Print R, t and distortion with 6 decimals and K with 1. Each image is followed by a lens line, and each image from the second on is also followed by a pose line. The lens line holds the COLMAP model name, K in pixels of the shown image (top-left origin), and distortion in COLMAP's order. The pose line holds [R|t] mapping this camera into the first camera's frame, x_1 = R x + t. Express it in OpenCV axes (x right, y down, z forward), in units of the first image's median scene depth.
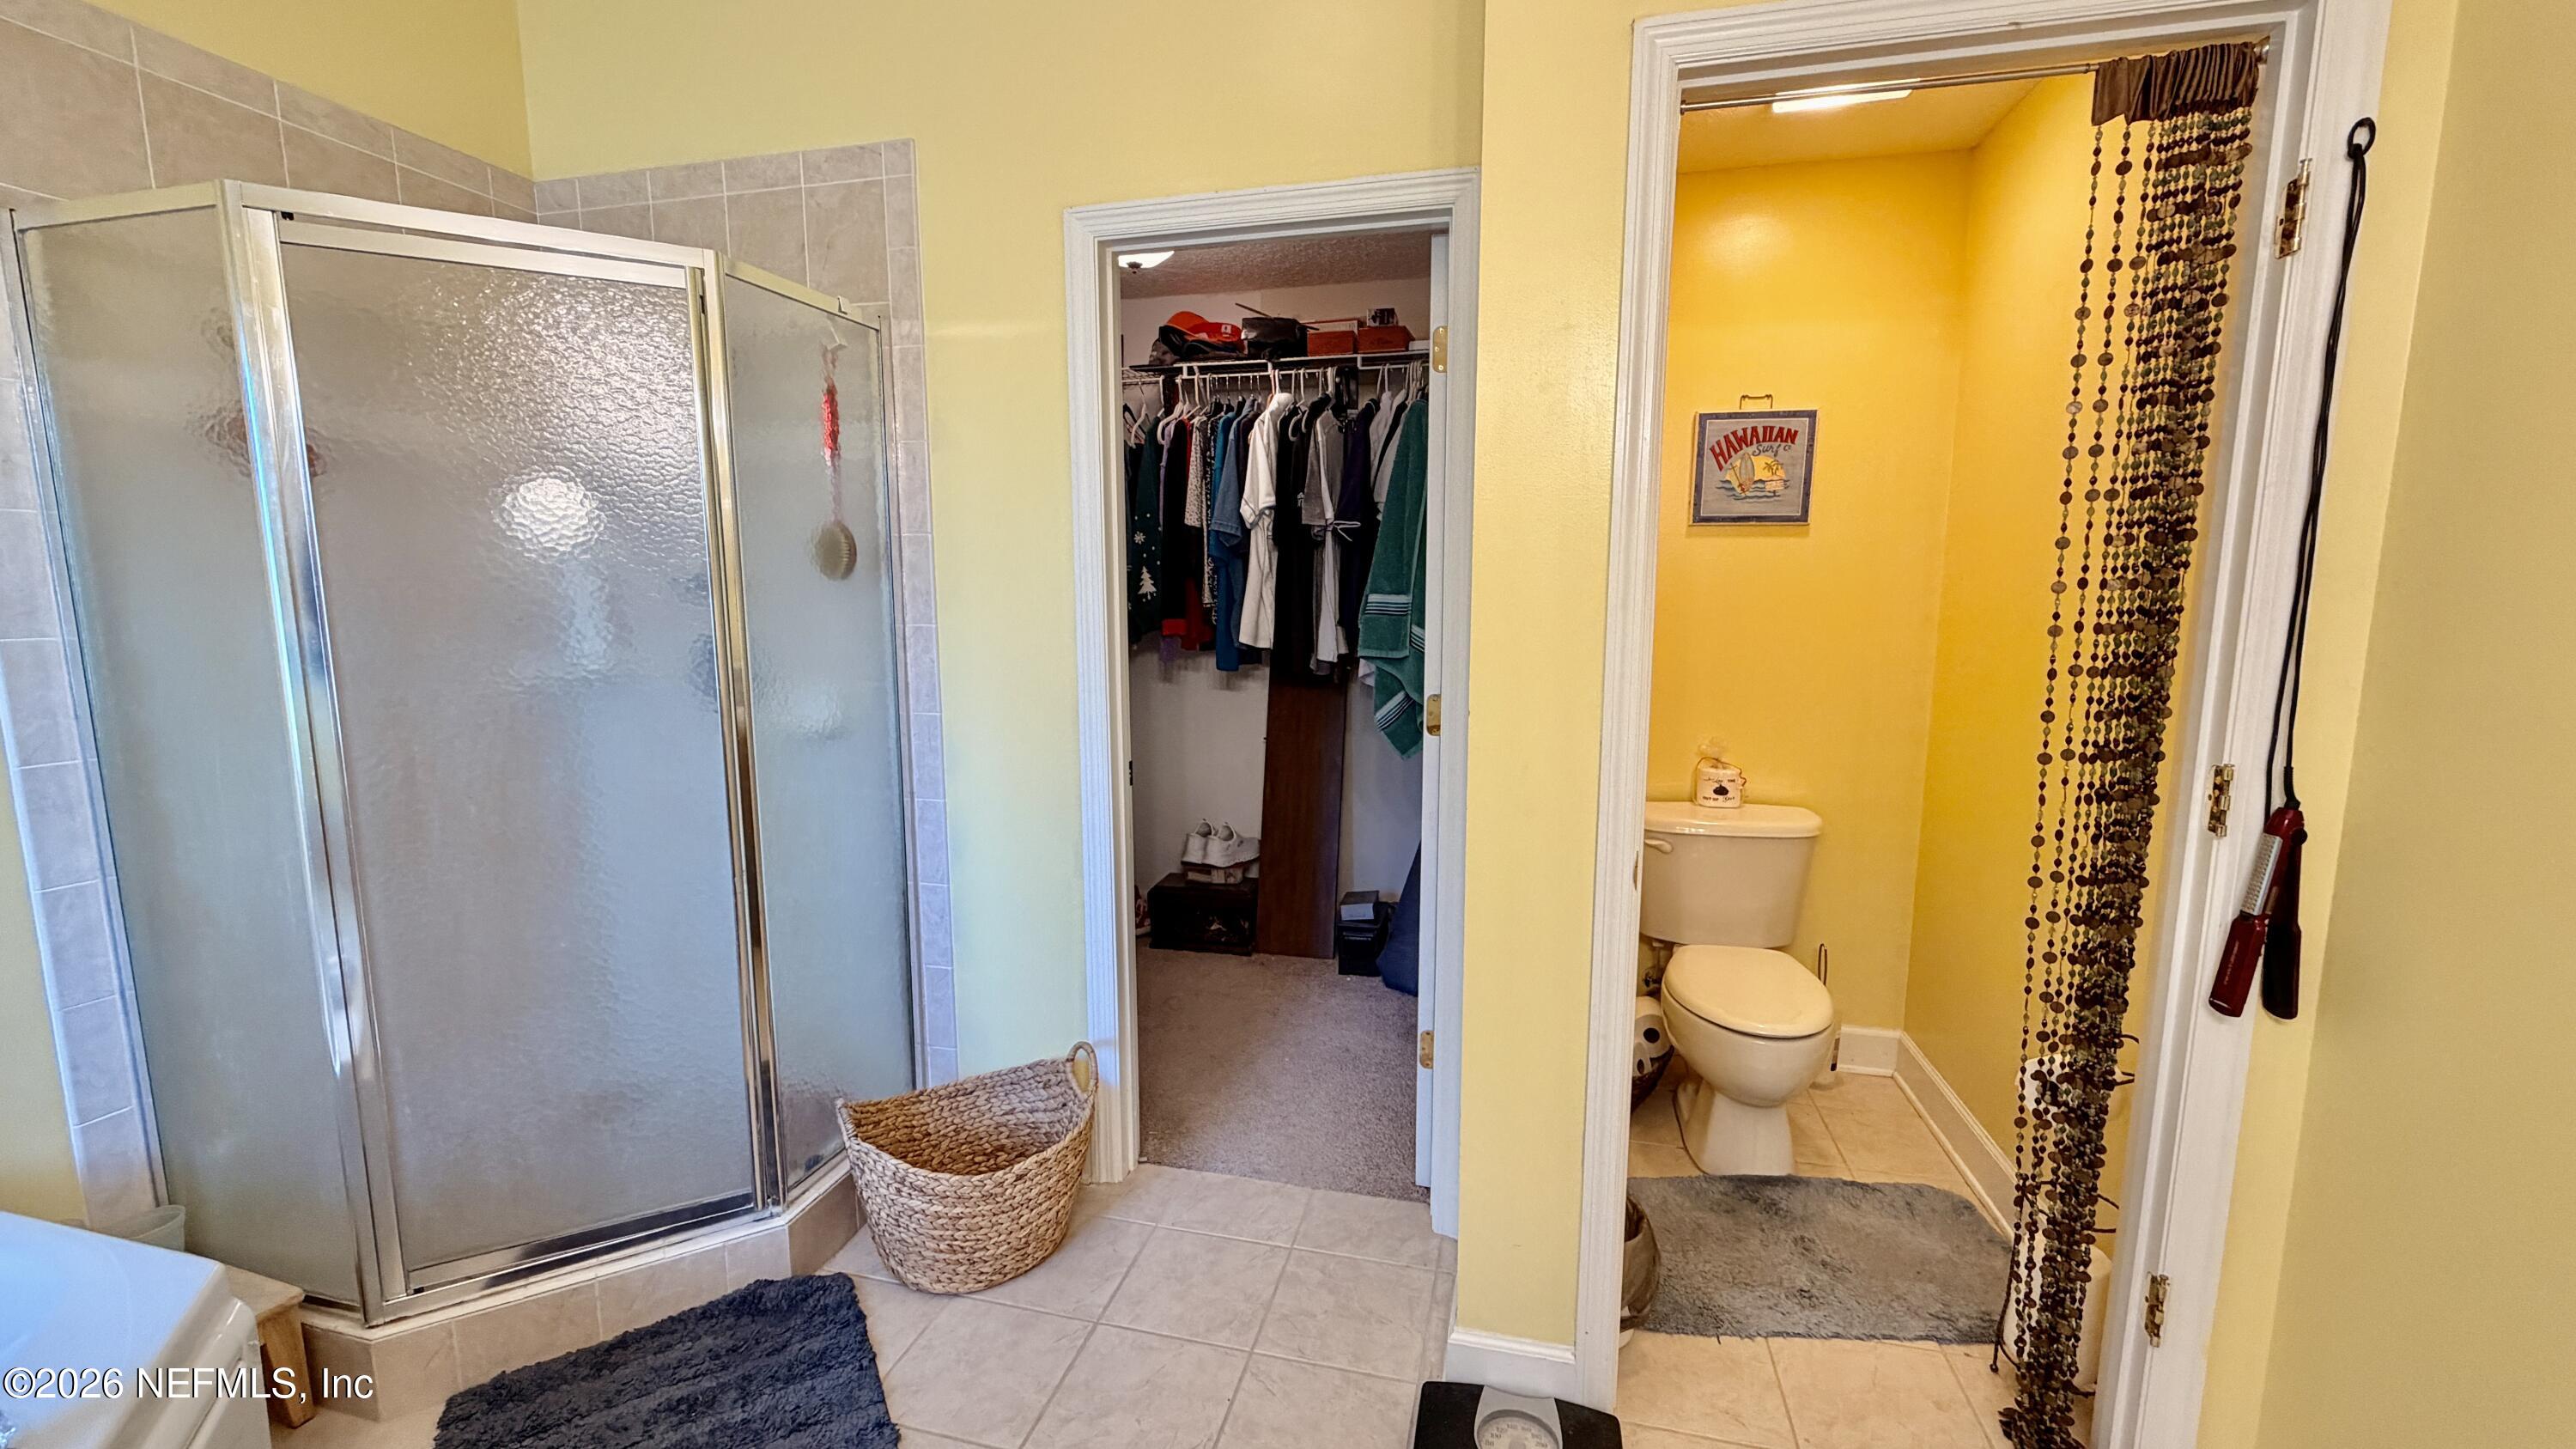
lens RADIAL K [[1023.6, 0, 1276.1], [0, 1023.6, 733.8], [0, 0, 1]] dist [-0.001964, 0.000747]
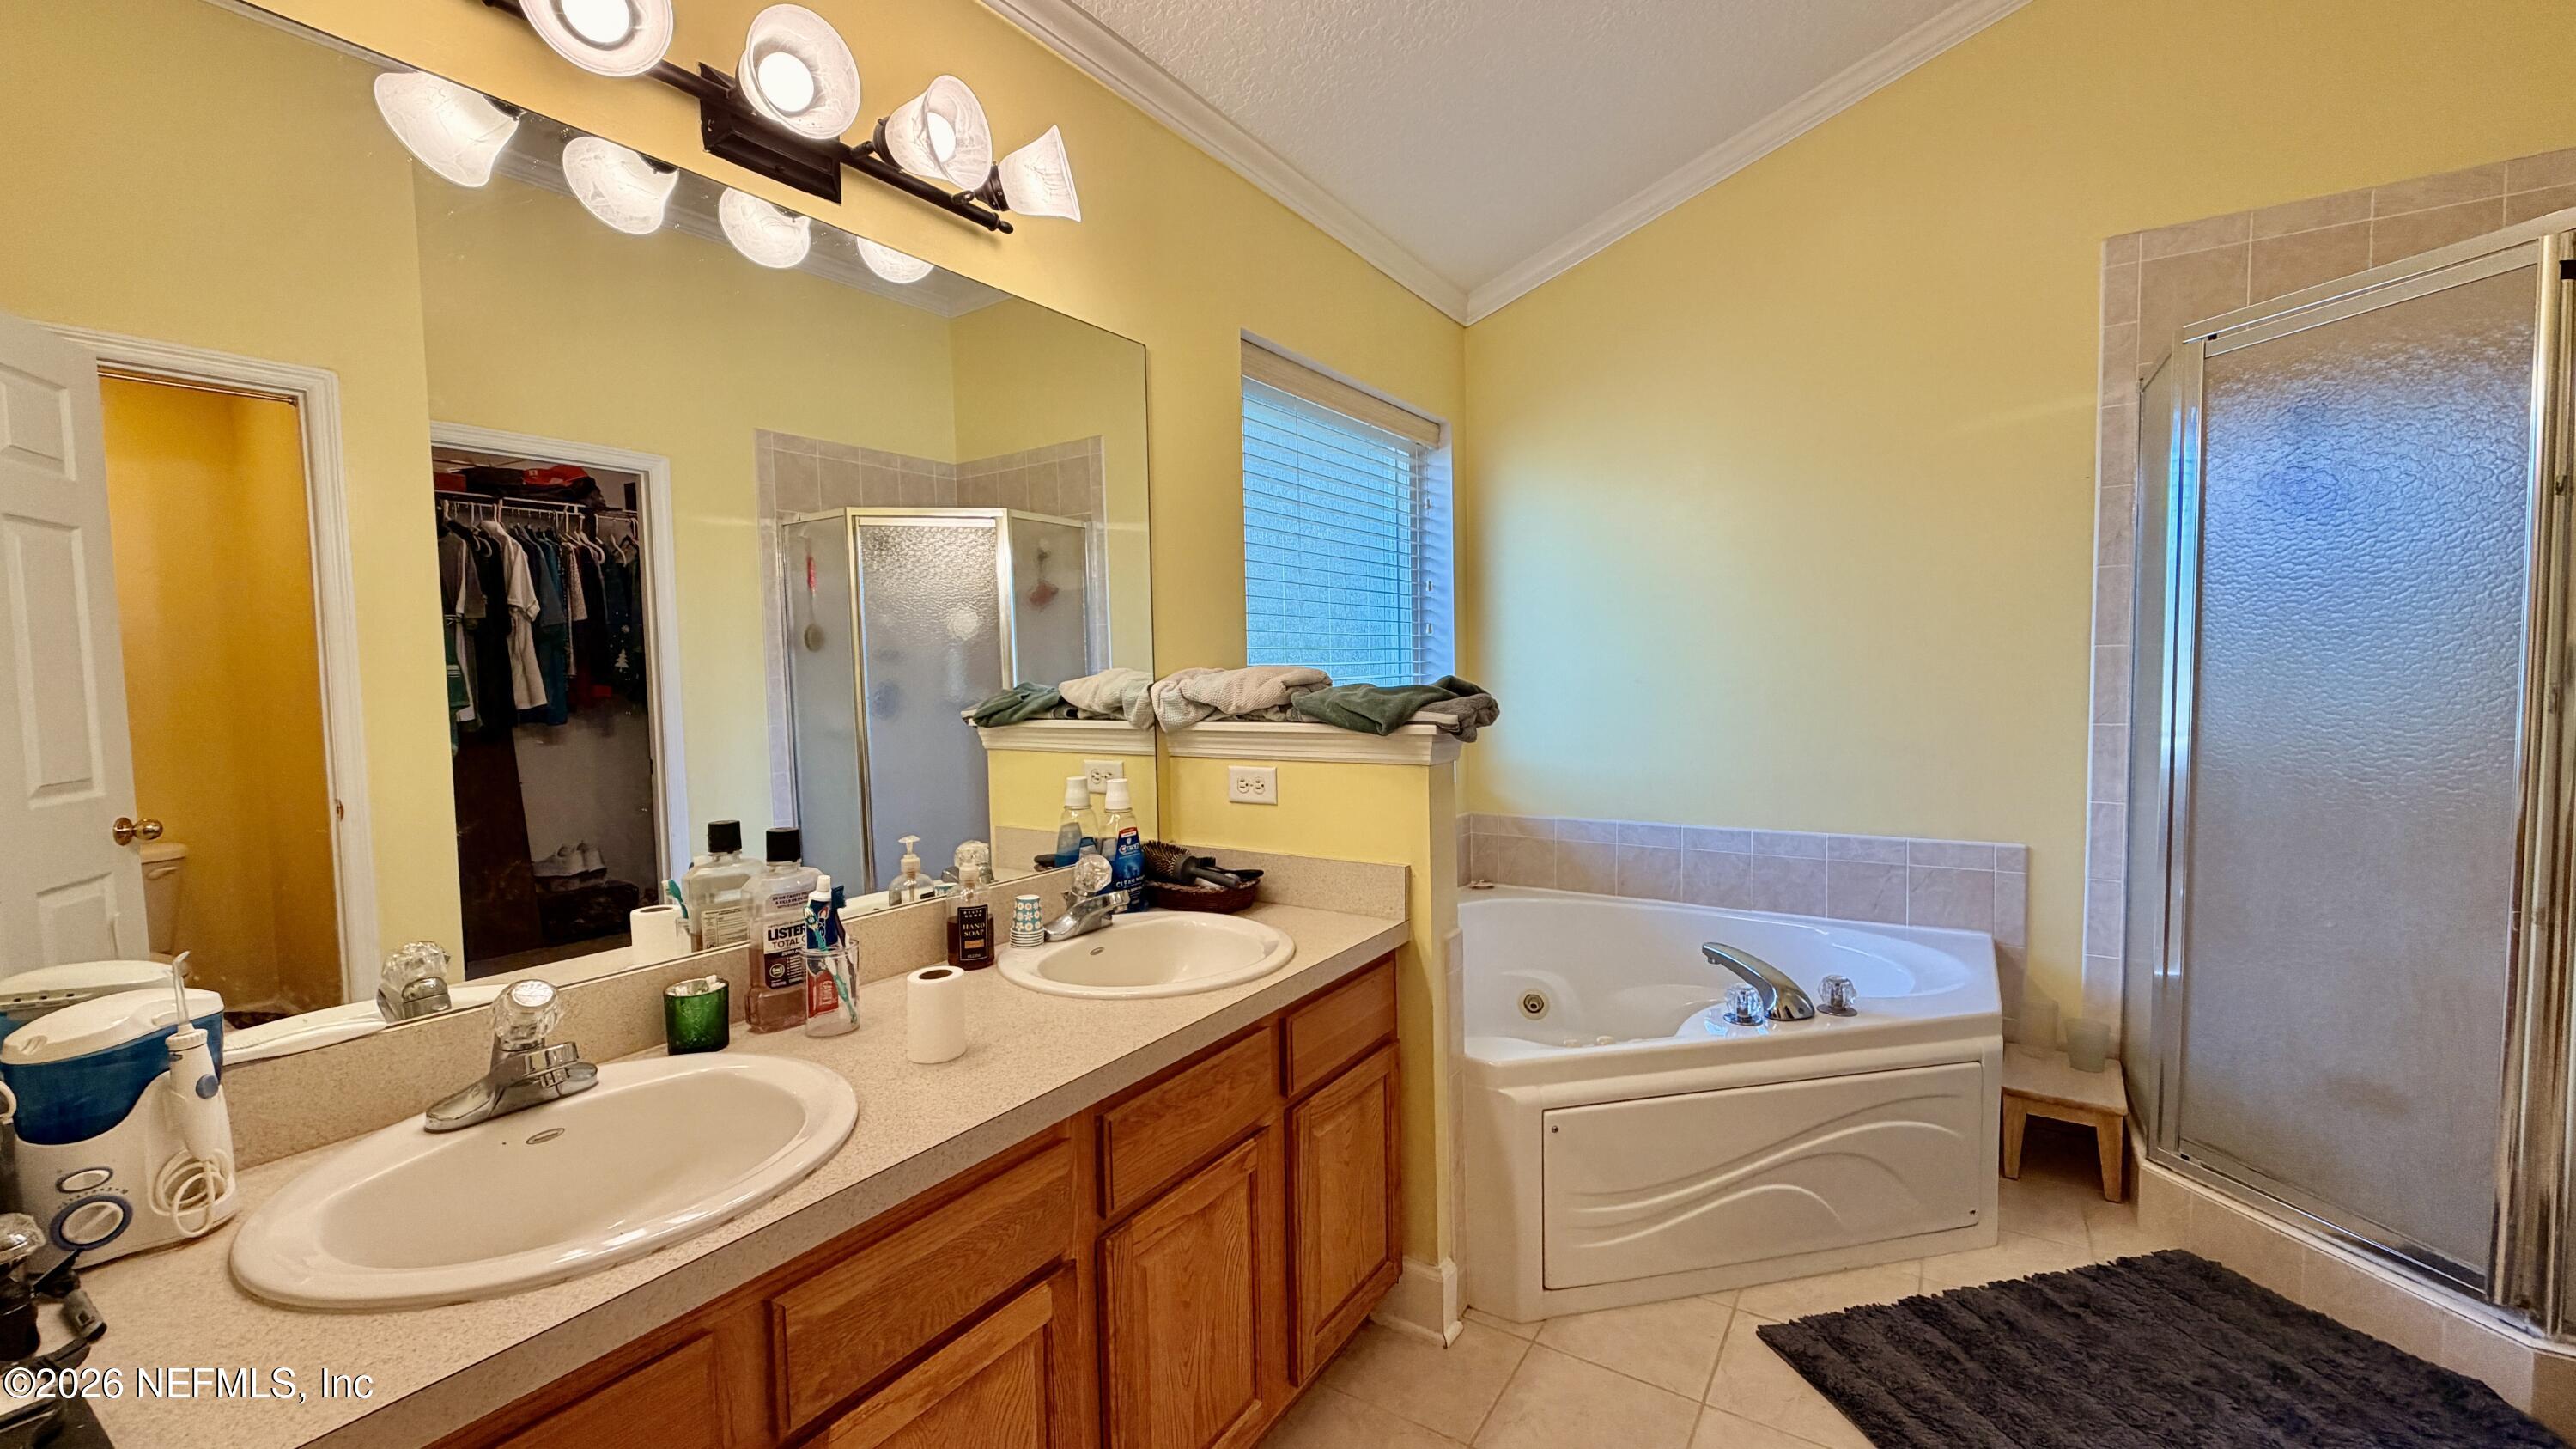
lens RADIAL K [[1023.6, 0, 1288.3], [0, 1023.6, 731.4], [0, 0, 1]] dist [-0.001964, 0.000747]
pose [[-0.312417, 0.070173, -0.947349, 0.593655], [-0.111309, 0.987694, 0.109869, 0.007444], [0.943401, 0.139773, -0.300762, 0.231261]]
